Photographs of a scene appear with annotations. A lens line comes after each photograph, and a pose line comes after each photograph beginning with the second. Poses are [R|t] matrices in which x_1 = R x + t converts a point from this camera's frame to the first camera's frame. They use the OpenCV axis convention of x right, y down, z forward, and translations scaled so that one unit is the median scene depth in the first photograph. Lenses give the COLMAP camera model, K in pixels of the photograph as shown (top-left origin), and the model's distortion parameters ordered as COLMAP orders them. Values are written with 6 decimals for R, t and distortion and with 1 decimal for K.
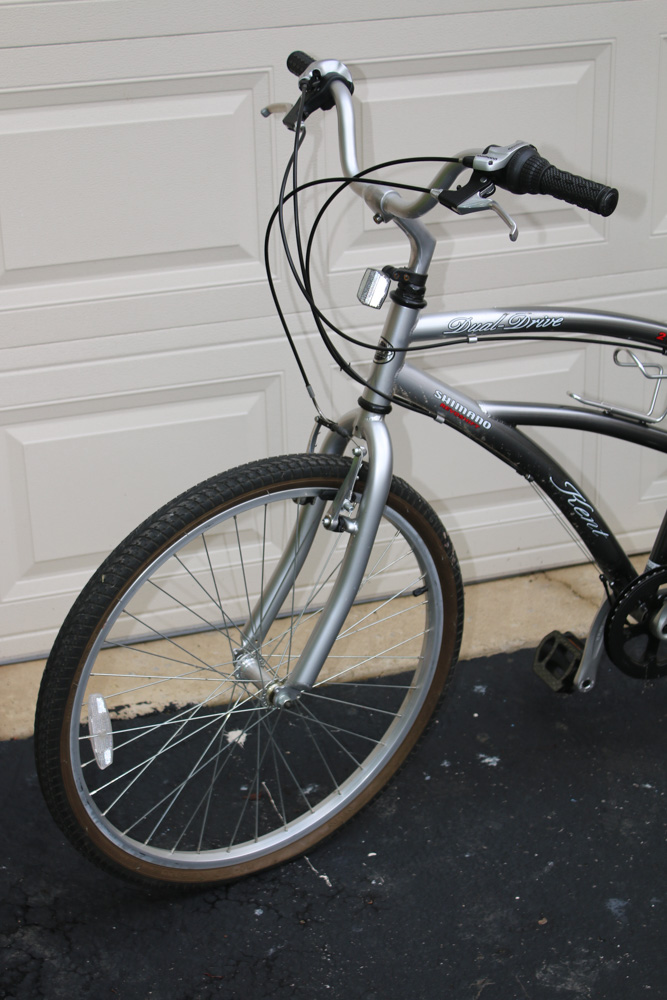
lens RADIAL K [[1804.6, 0, 333.7], [0, 1804.6, 502.4], [0, 0, 1]] dist [-0.163738, 0.000000]
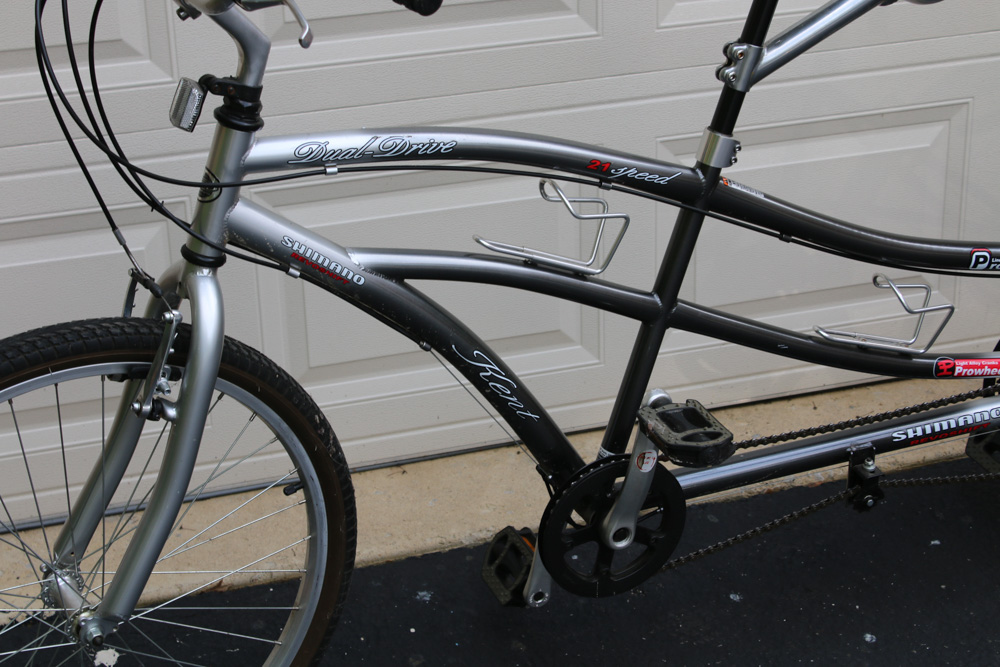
lens RADIAL K [[2048.1, 0, 499.4], [0, 2048.1, 328.8], [0, 0, 1]] dist [-0.059279, 0.000000]
pose [[0.999681, 0.005318, 0.024706, 0.119760], [-0.005433, 0.999975, 0.004599, -0.025498], [-0.024681, -0.004732, 0.999684, 0.116012]]
